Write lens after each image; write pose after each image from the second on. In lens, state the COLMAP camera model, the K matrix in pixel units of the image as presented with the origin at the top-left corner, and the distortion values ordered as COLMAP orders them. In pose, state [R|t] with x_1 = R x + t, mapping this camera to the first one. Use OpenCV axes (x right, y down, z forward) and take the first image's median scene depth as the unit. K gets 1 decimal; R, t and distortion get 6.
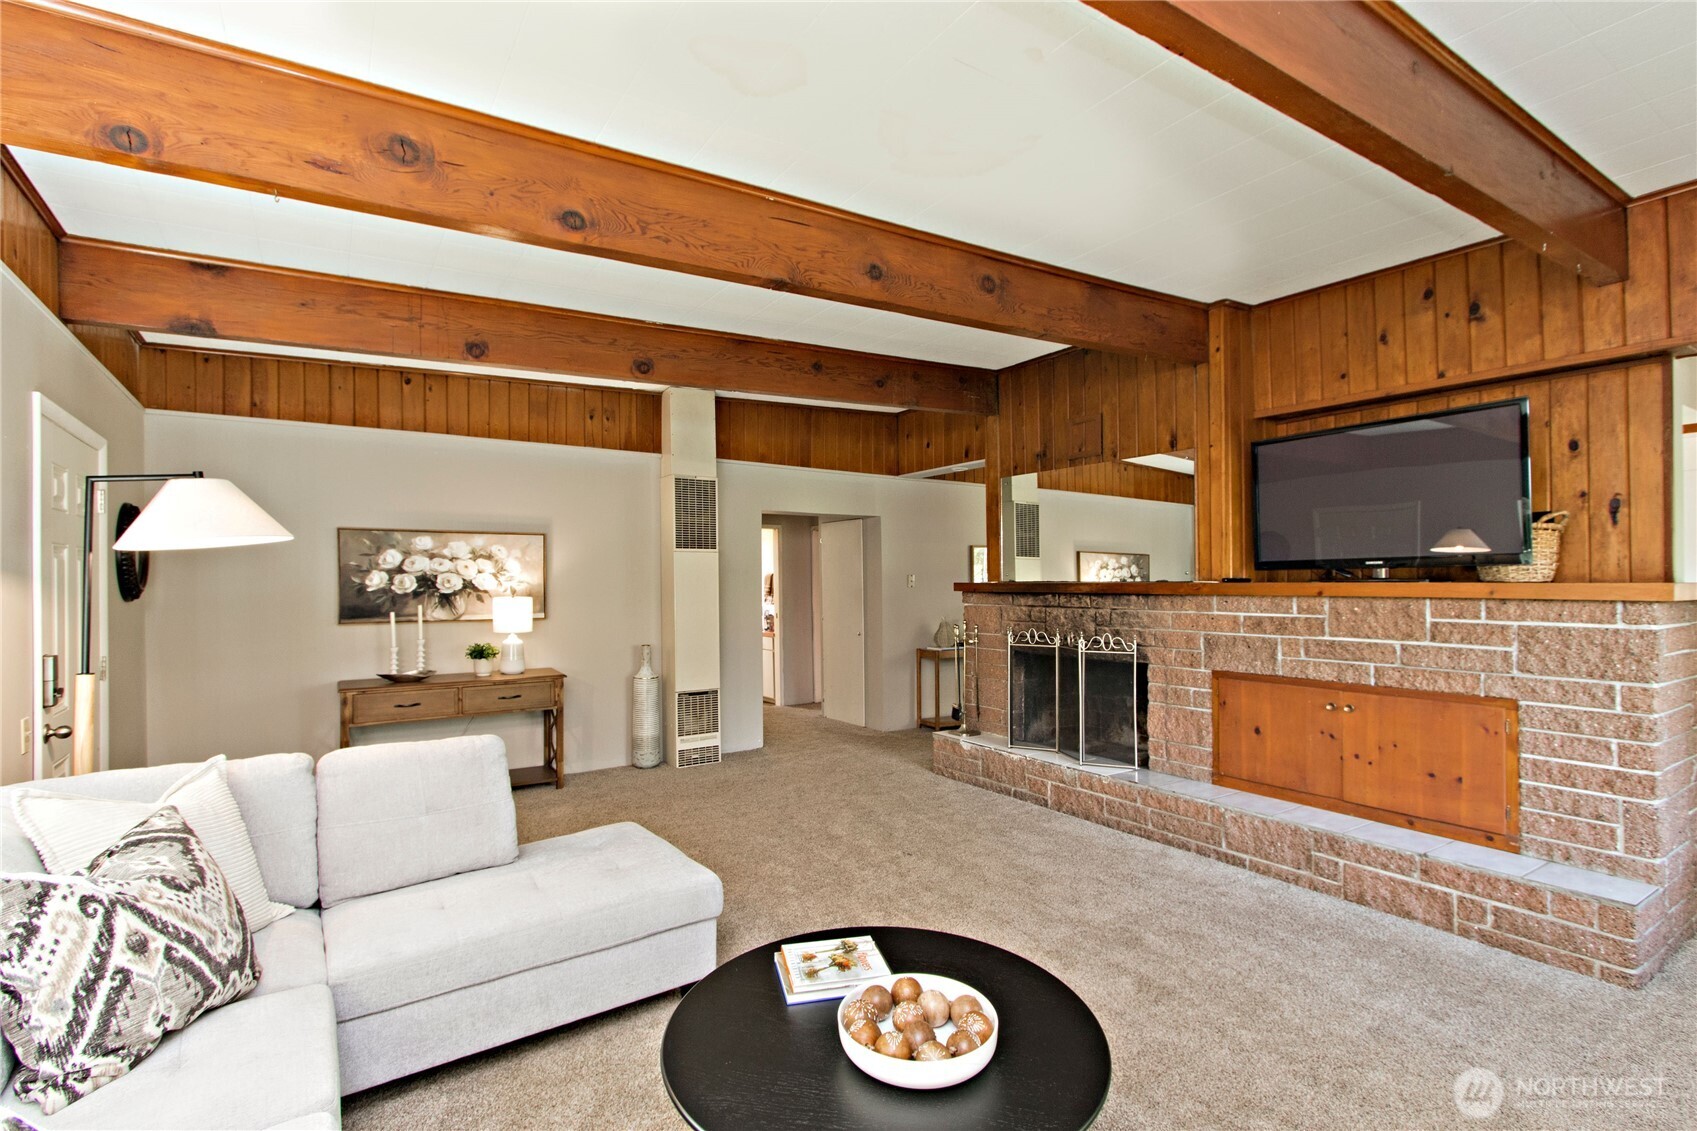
lens RADIAL K [[797.0, 0, 848.5], [0, 797.0, 565.5], [0, 0, 1]] dist [-0.000749, -0.000080]
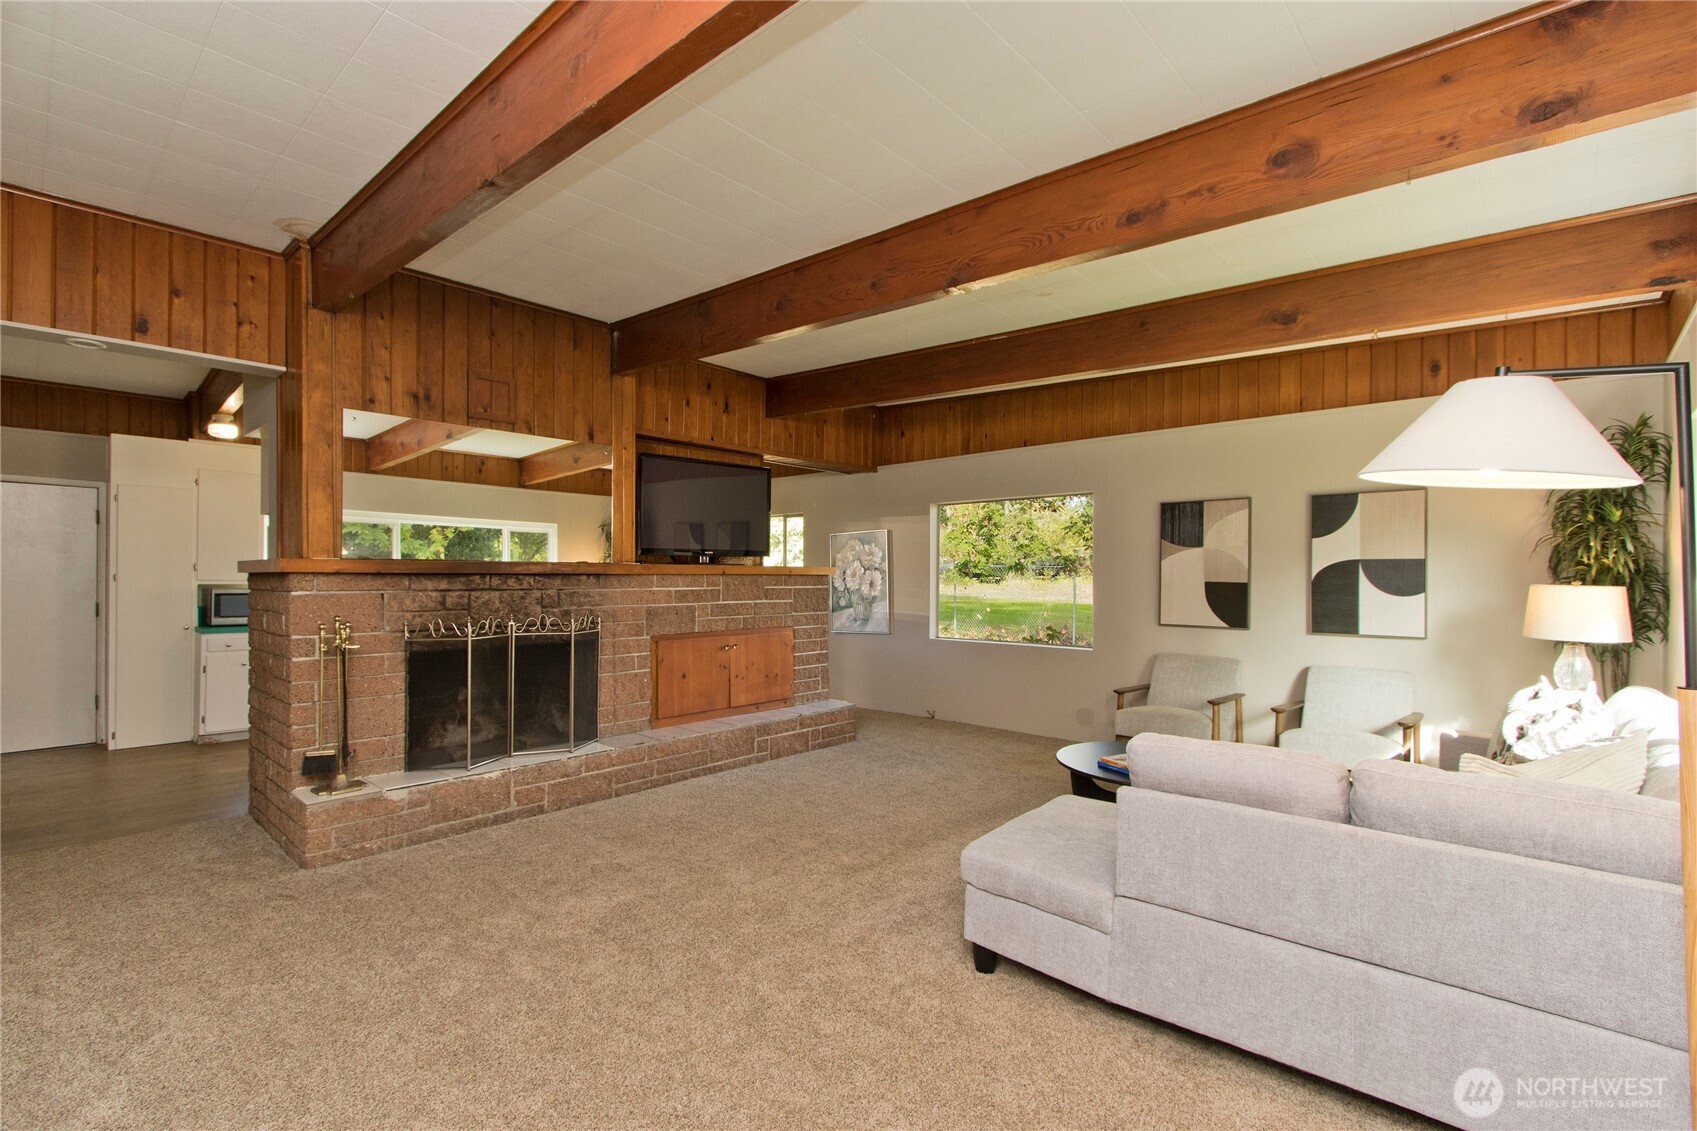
lens RADIAL K [[797.0, 0, 848.5], [0, 797.0, 565.5], [0, 0, 1]] dist [-0.000749, -0.000080]
pose [[-0.263308, 0.018643, 0.964532, -0.599798], [-0.017541, 0.999555, -0.024108, 0.035956], [-0.964552, -0.023267, -0.262864, 0.775770]]
